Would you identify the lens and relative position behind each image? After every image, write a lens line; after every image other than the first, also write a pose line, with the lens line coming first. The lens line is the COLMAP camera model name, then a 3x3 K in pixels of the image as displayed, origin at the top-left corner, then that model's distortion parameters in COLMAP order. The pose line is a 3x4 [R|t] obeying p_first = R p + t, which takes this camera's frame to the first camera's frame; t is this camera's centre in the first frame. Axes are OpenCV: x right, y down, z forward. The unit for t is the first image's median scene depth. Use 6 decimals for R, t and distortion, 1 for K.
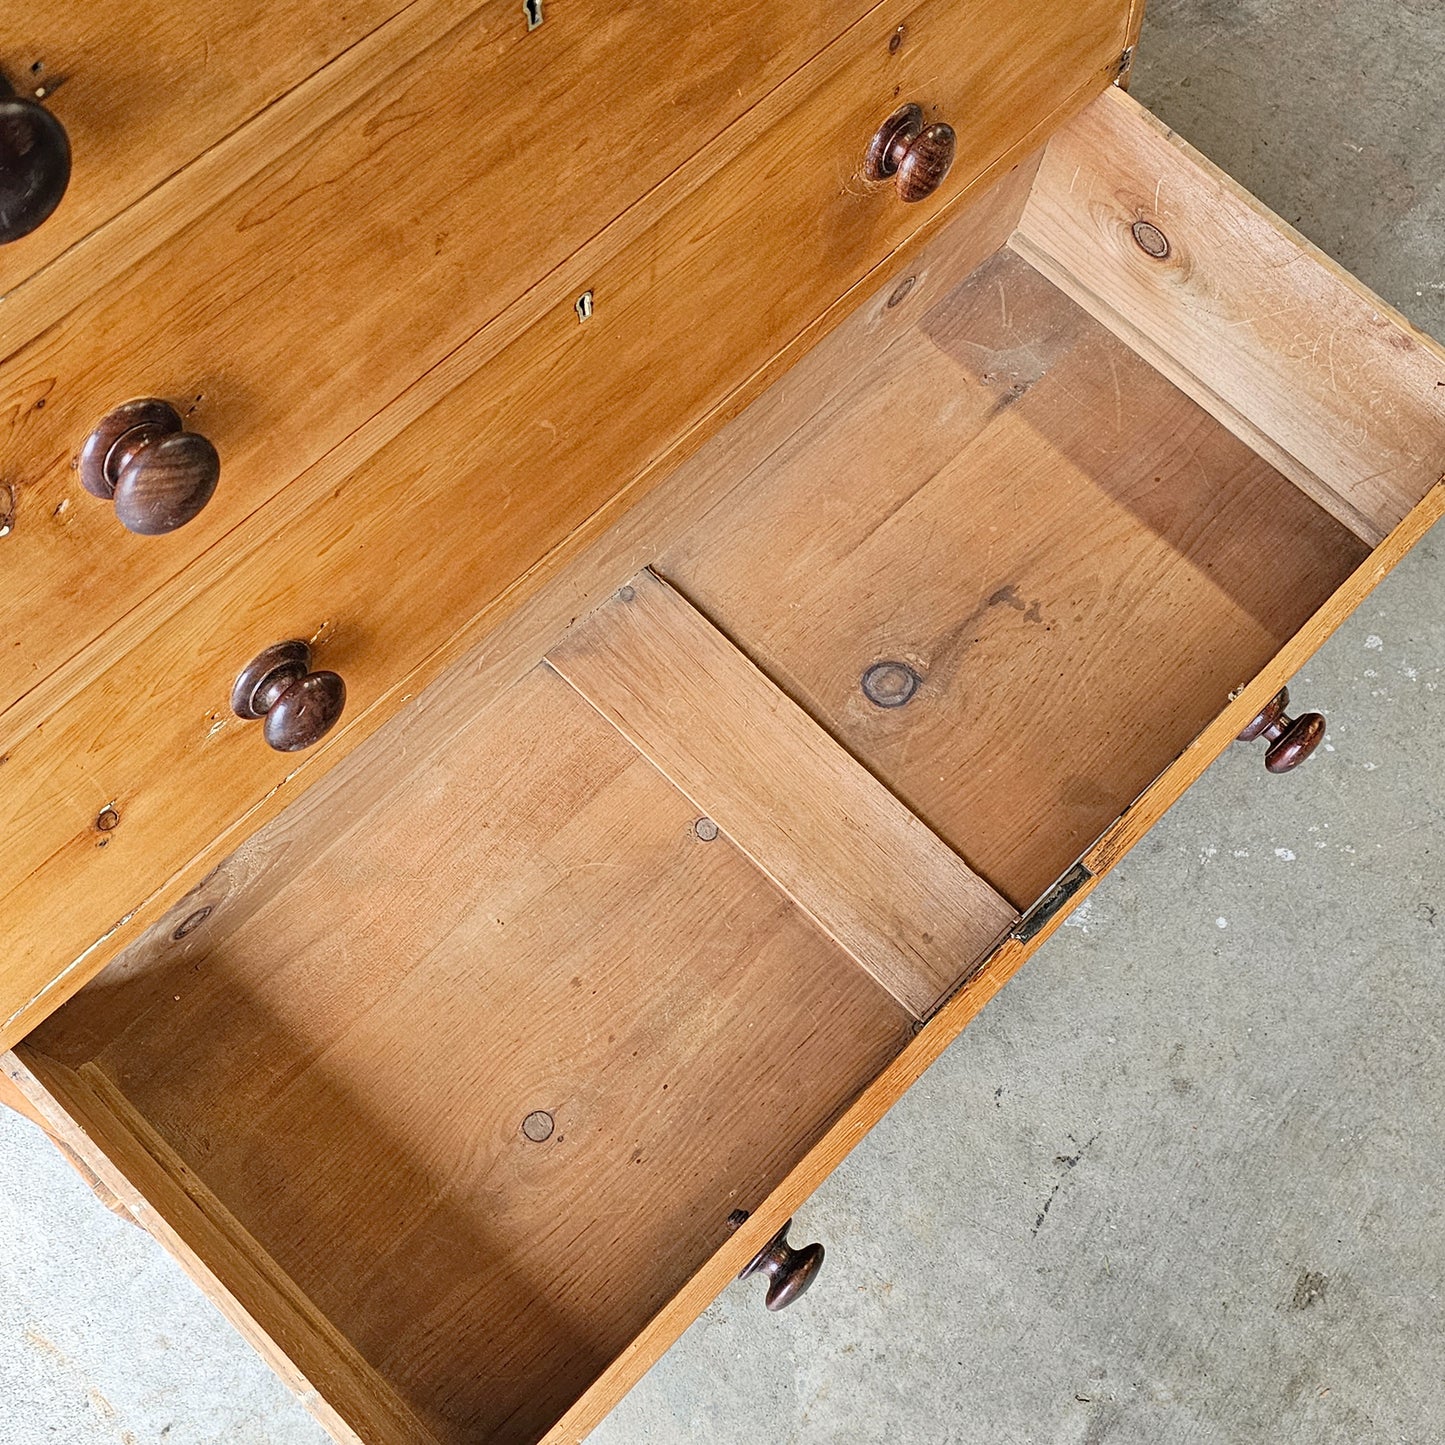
lens RADIAL K [[1833.5, 0, 722.5], [0, 1833.5, 722.5], [0, 0, 1]] dist [0.088860, -0.135364]
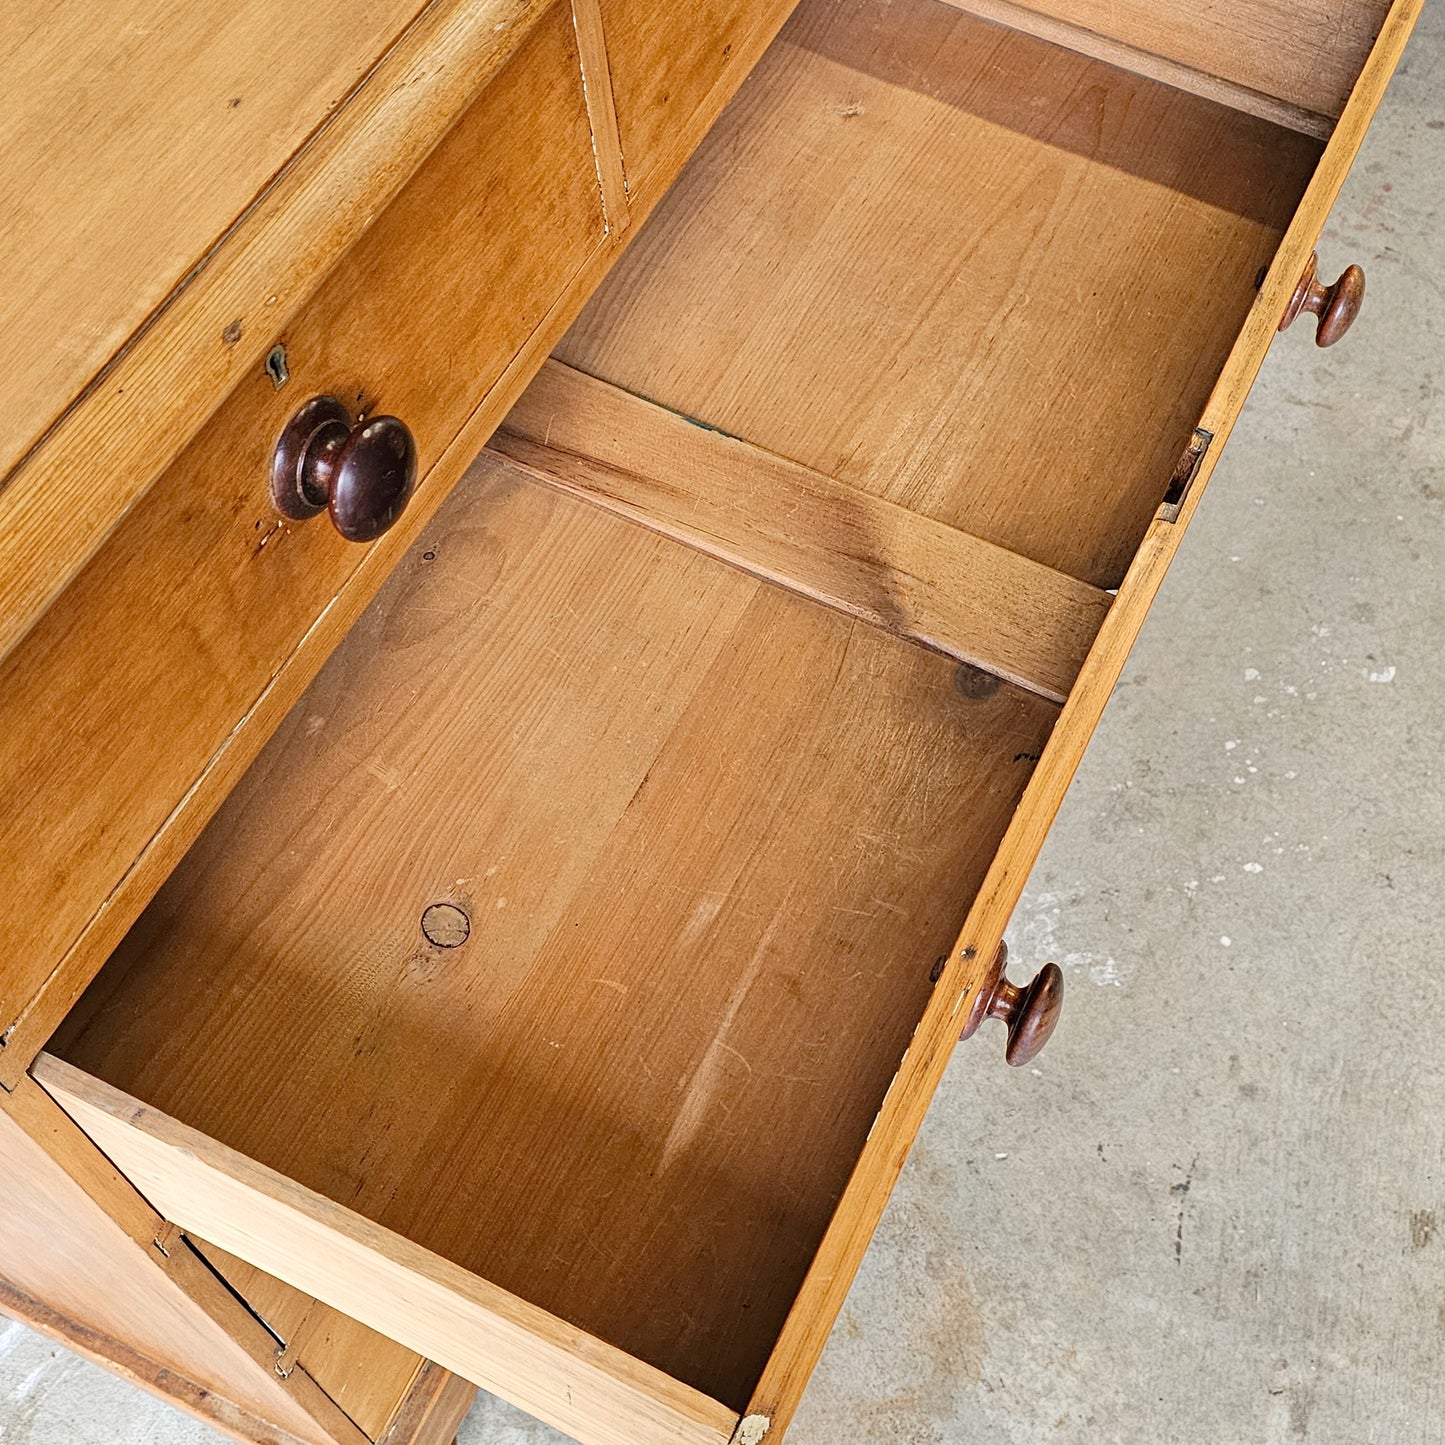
lens RADIAL K [[1842.2, 0, 741.7], [0, 1842.2, 686.9], [0, 0, 1]] dist [0.066940, -0.091869]
pose [[0.946251, -0.267652, 0.181578, -0.255544], [0.293635, 0.946286, -0.135353, 0.042953], [-0.135598, 0.181396, 0.974017, -0.120623]]
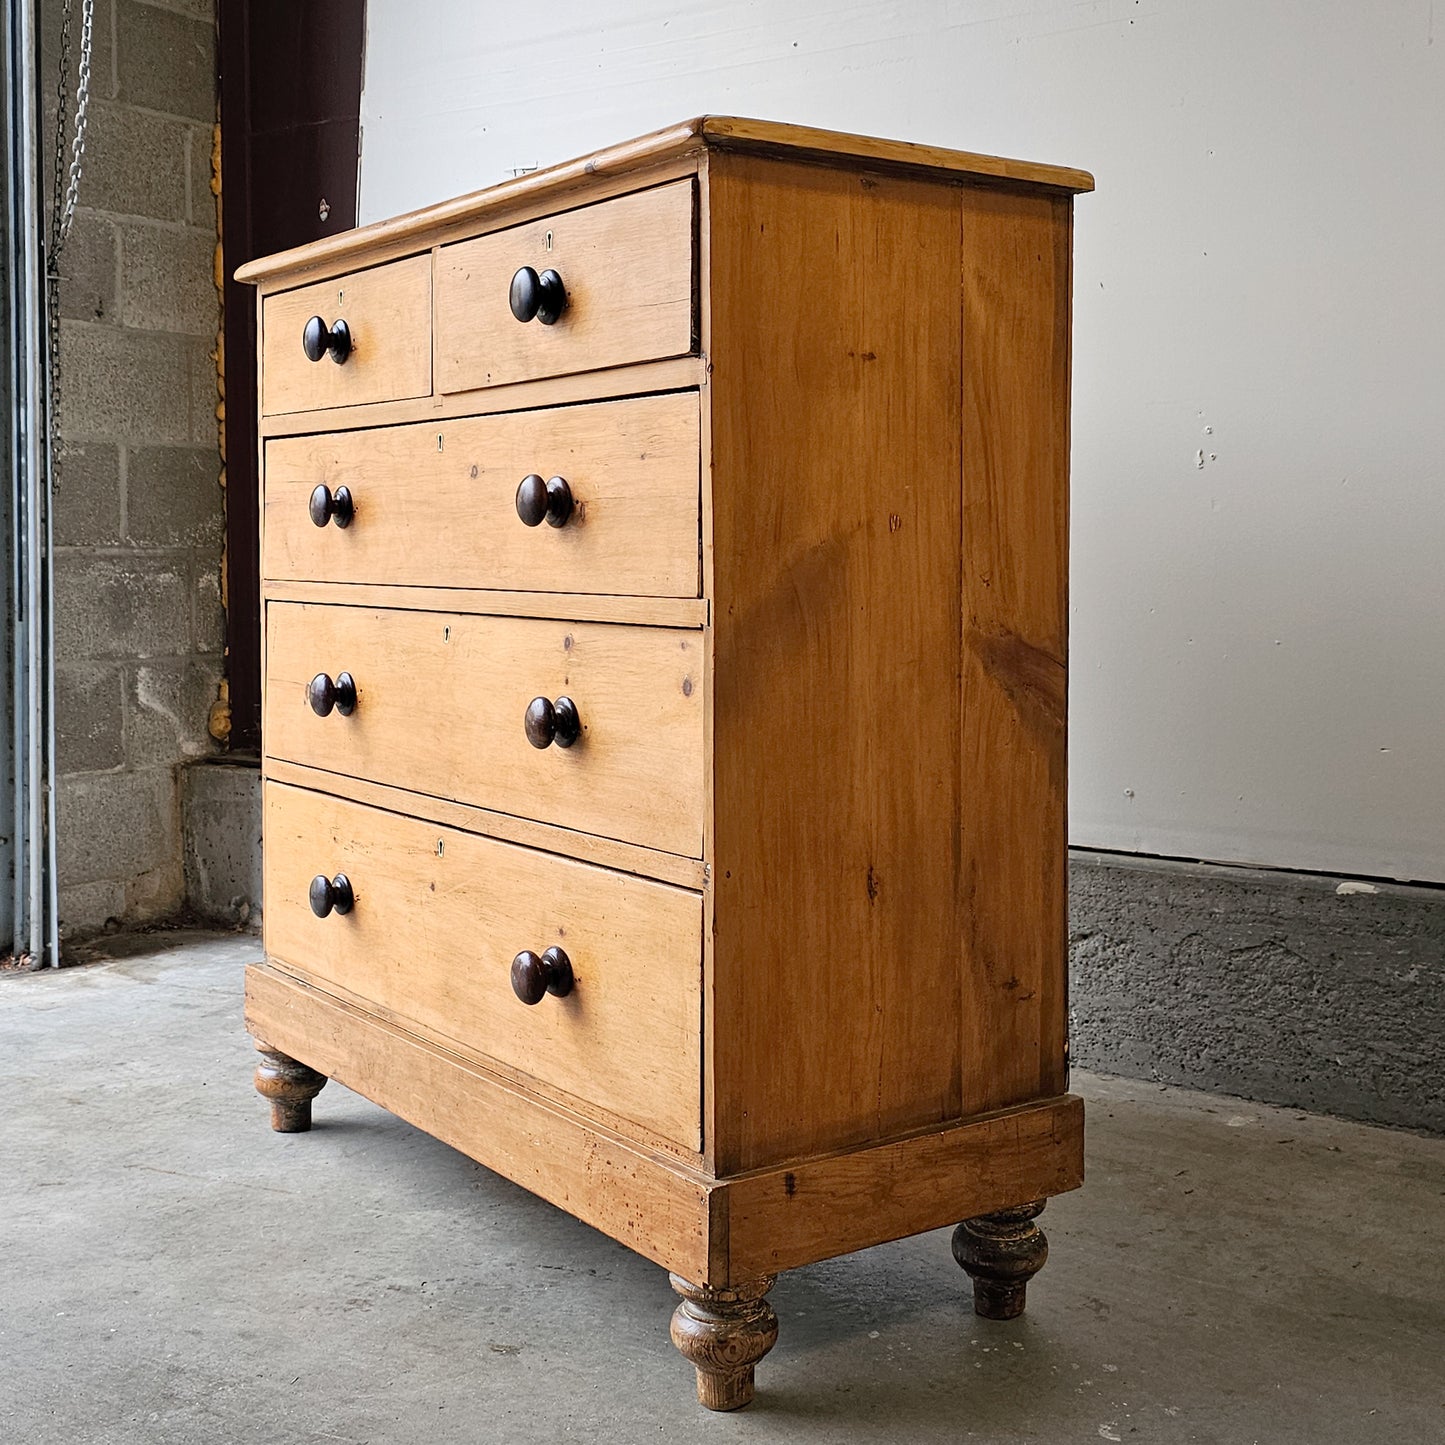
lens RADIAL K [[1847.6, 0, 730.1], [0, 1847.6, 674.0], [0, 0, 1]] dist [0.178754, -0.396015]
pose [[-0.172936, 0.113671, -0.978352, 1.800791], [-0.884061, 0.419982, 0.205065, -0.874885], [0.434200, 0.900385, 0.027862, 1.103986]]
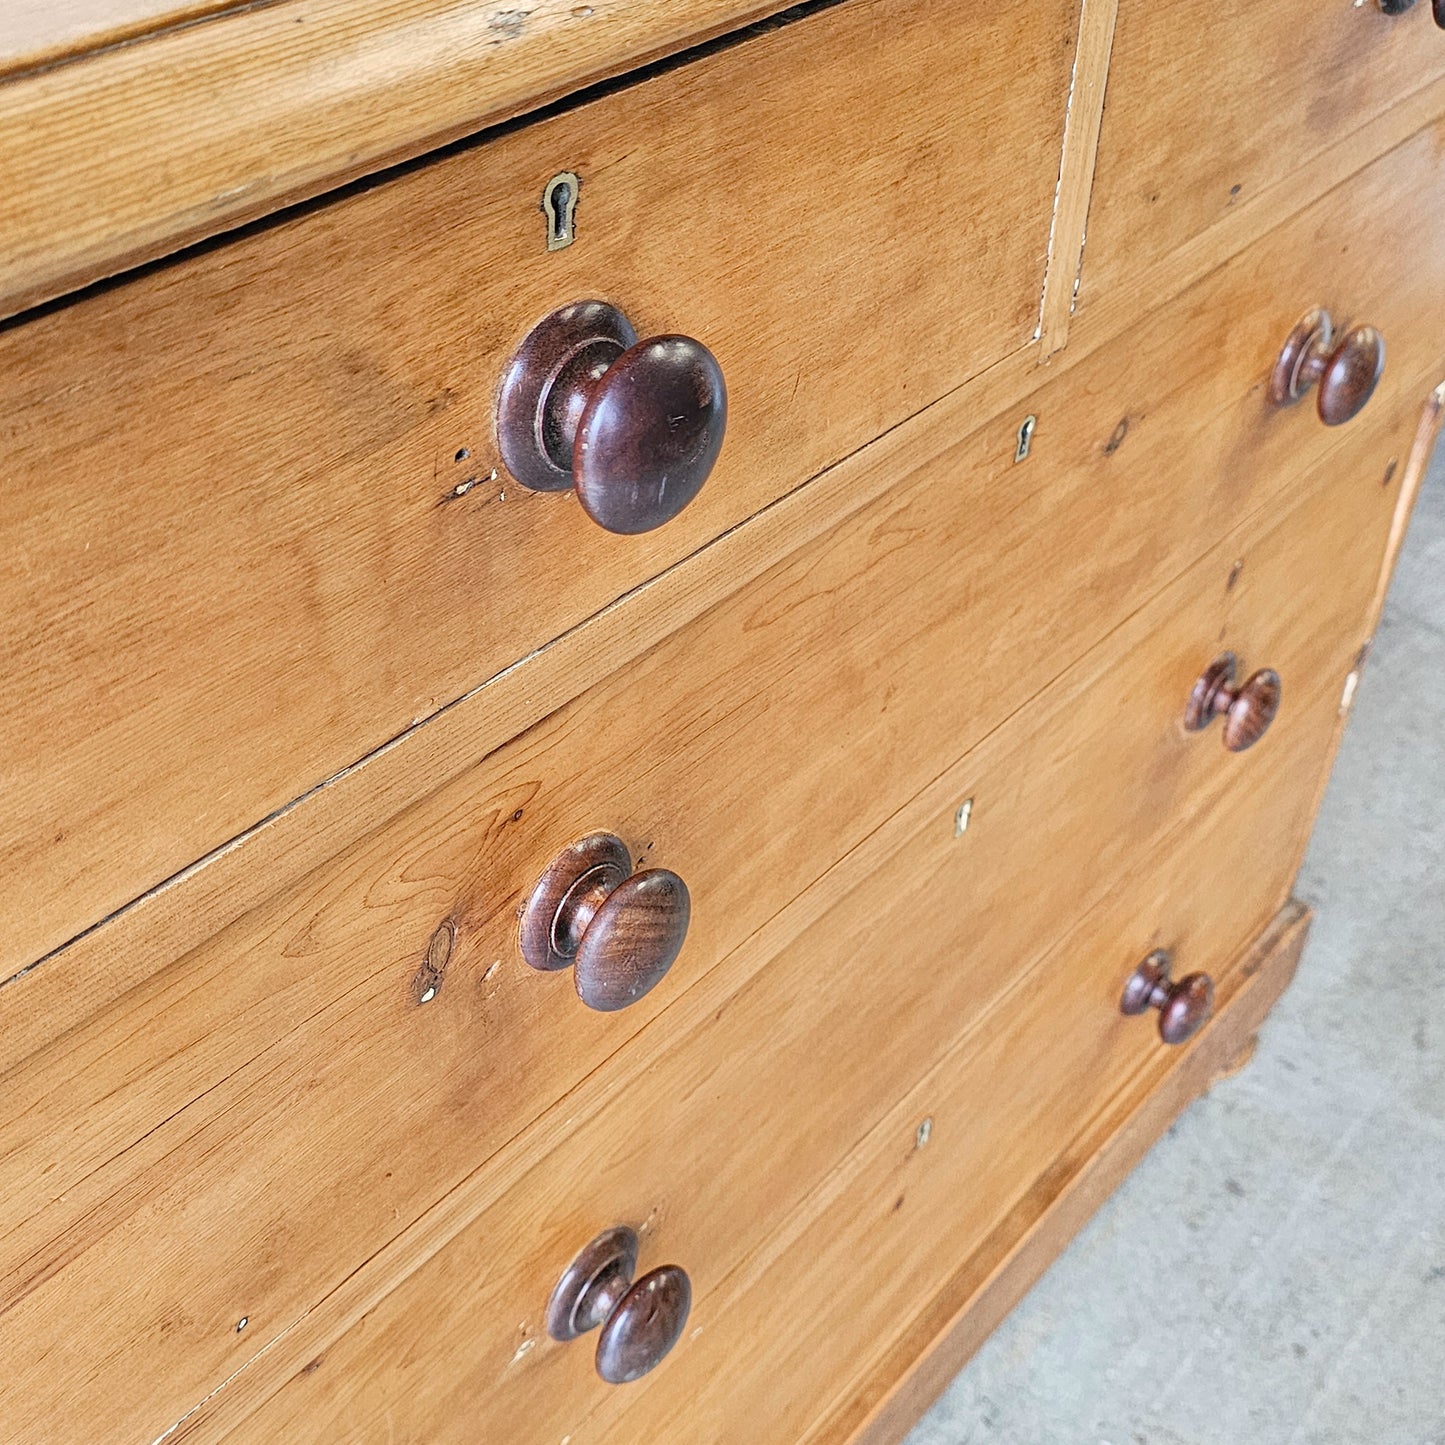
lens RADIAL K [[1846.1, 0, 737.9], [0, 1846.1, 708.3], [0, 0, 1]] dist [0.185634, -0.469816]
pose [[0.995015, 0.013093, 0.098863, -0.262357], [0.028924, 0.910844, -0.411736, 0.078490], [-0.095440, 0.412543, 0.905925, 0.207673]]
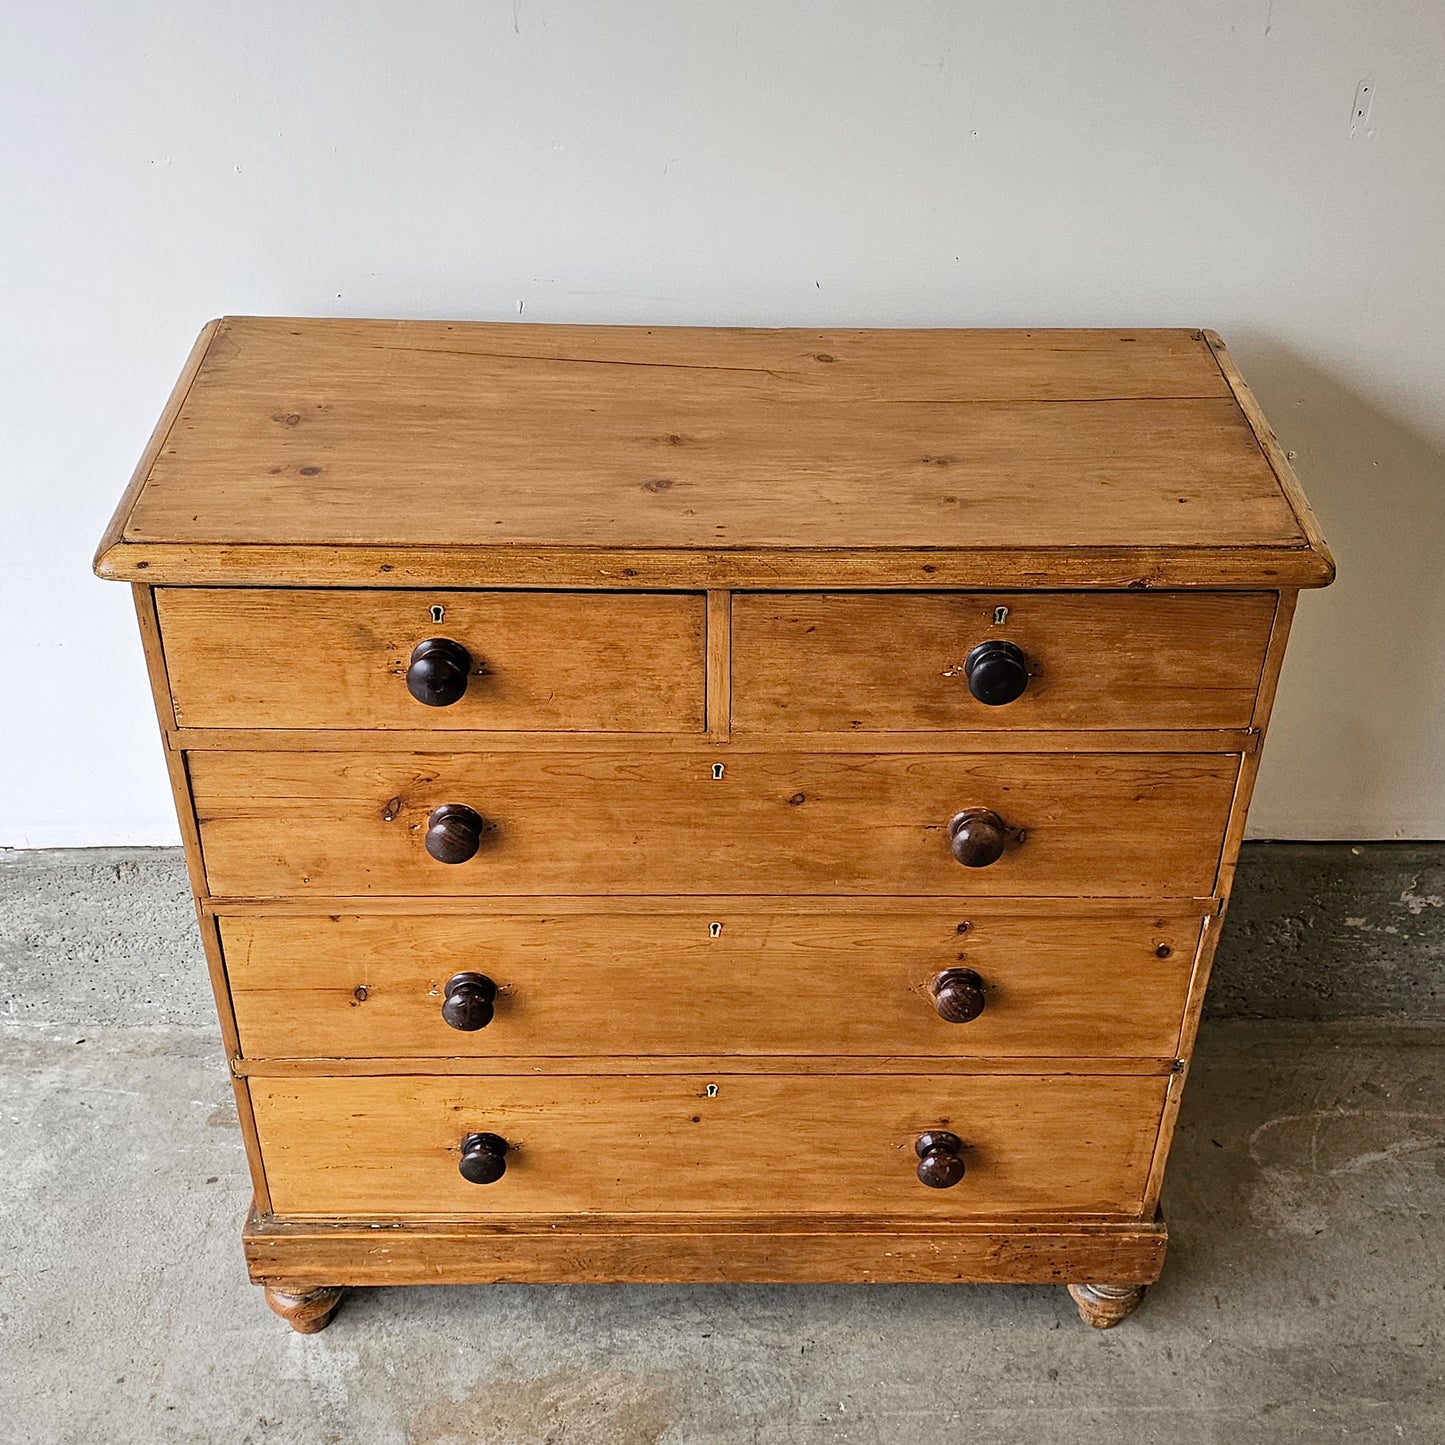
lens RADIAL K [[1871.9, 0, 738.5], [0, 1871.9, 725.4], [0, 0, 1]] dist [0.173643, -0.435955]
pose [[0.710828, 0.462949, -0.529530, 0.848483], [-0.653705, 0.712694, -0.254434, 0.095832], [0.259603, 0.527015, 0.809235, -0.643158]]
